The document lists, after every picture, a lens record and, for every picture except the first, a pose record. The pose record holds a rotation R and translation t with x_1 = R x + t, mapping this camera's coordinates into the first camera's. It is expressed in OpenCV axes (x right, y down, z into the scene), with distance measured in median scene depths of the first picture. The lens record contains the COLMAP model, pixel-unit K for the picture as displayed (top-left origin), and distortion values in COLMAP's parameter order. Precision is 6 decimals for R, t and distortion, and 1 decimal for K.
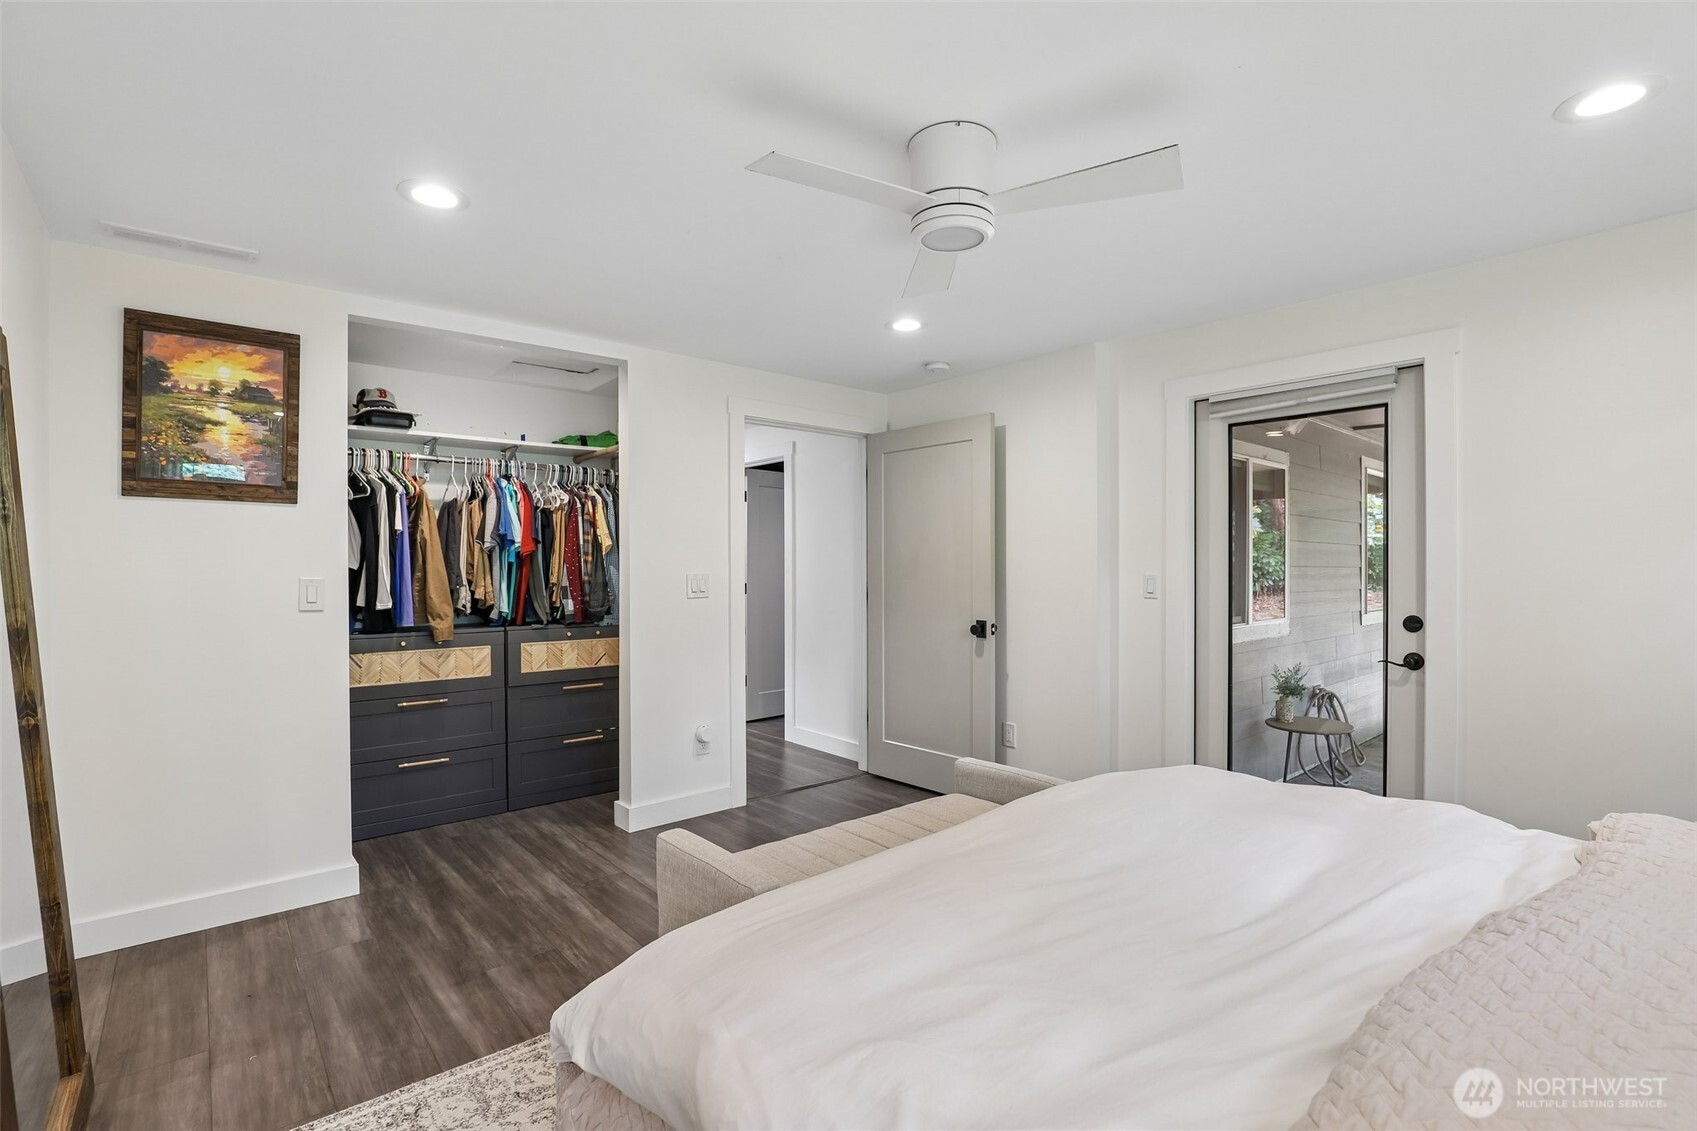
lens RADIAL K [[781.5, 0, 841.9], [0, 781.5, 569.4], [0, 0, 1]] dist [-0.026939, 0.003041]
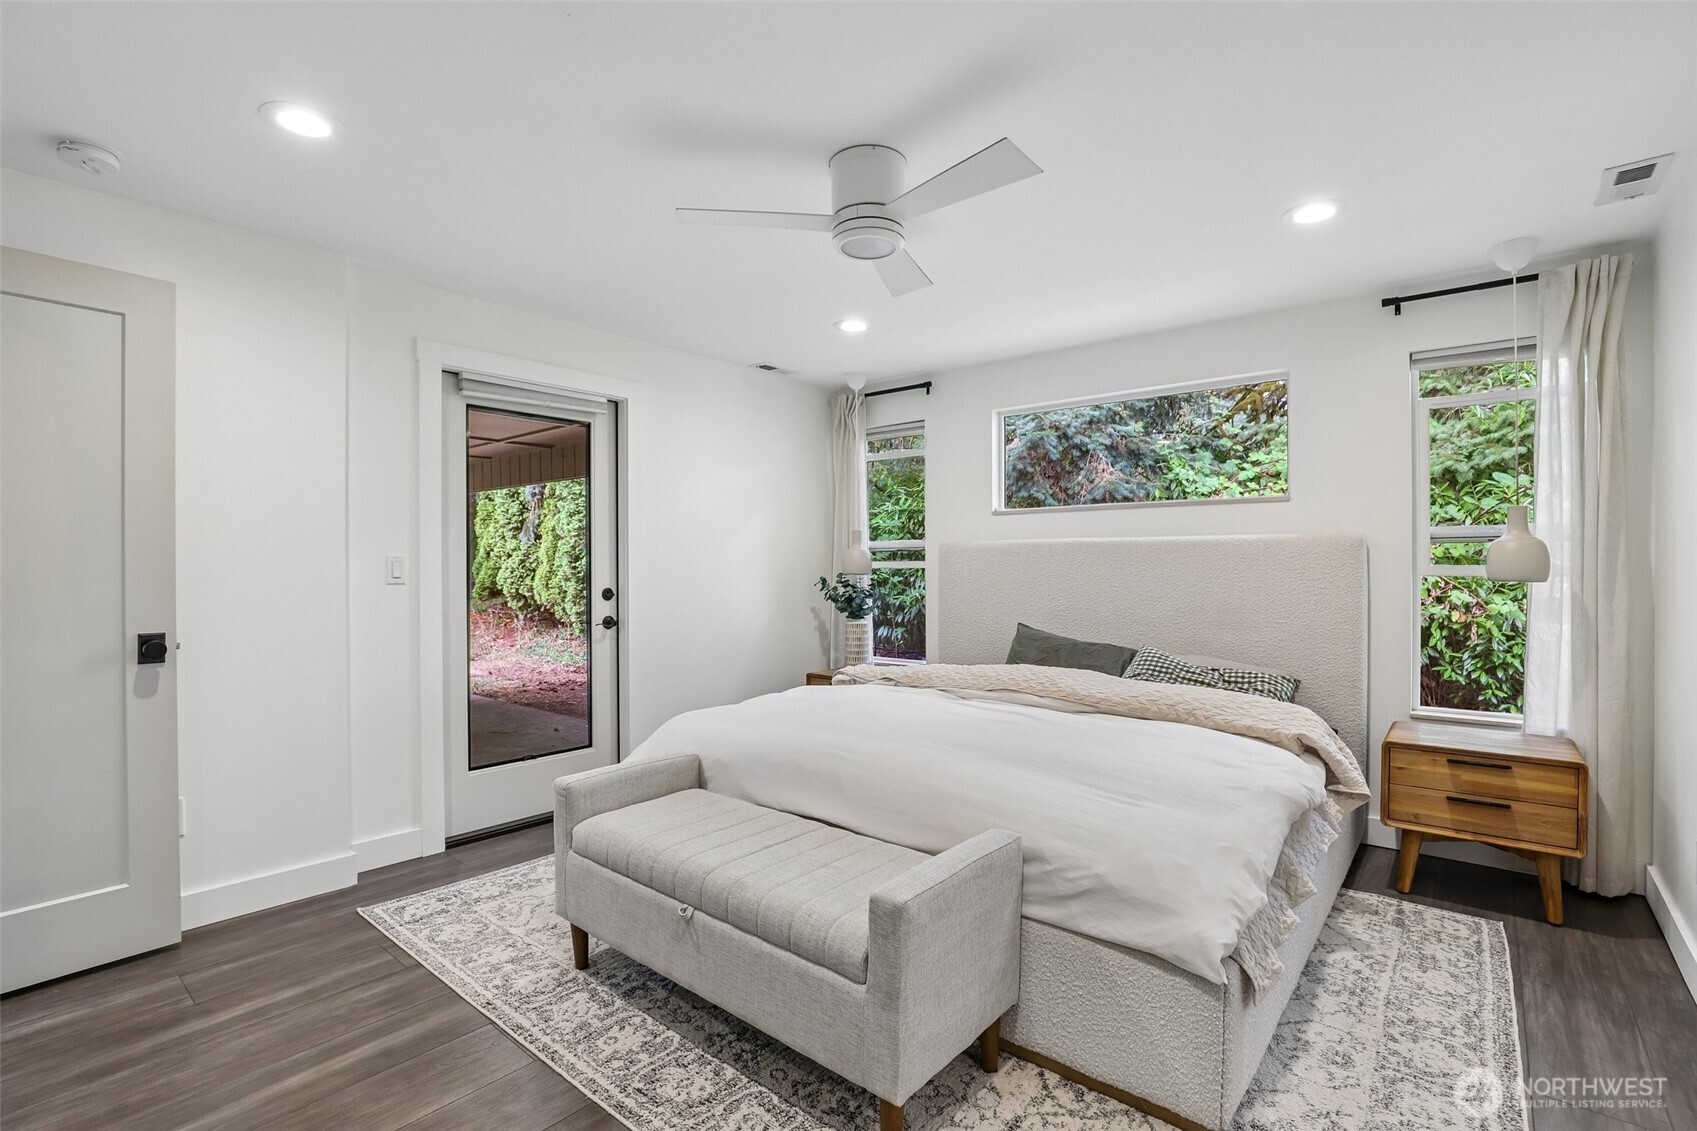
lens RADIAL K [[781.5, 0, 844.1], [0, 781.5, 562.0], [0, 0, 1]] dist [-0.026939, 0.003041]
pose [[-0.154716, 0.004710, 0.987948, -0.639112], [0.005570, 0.999977, -0.003895, 0.023166], [-0.987943, 0.004900, -0.154739, 0.793445]]
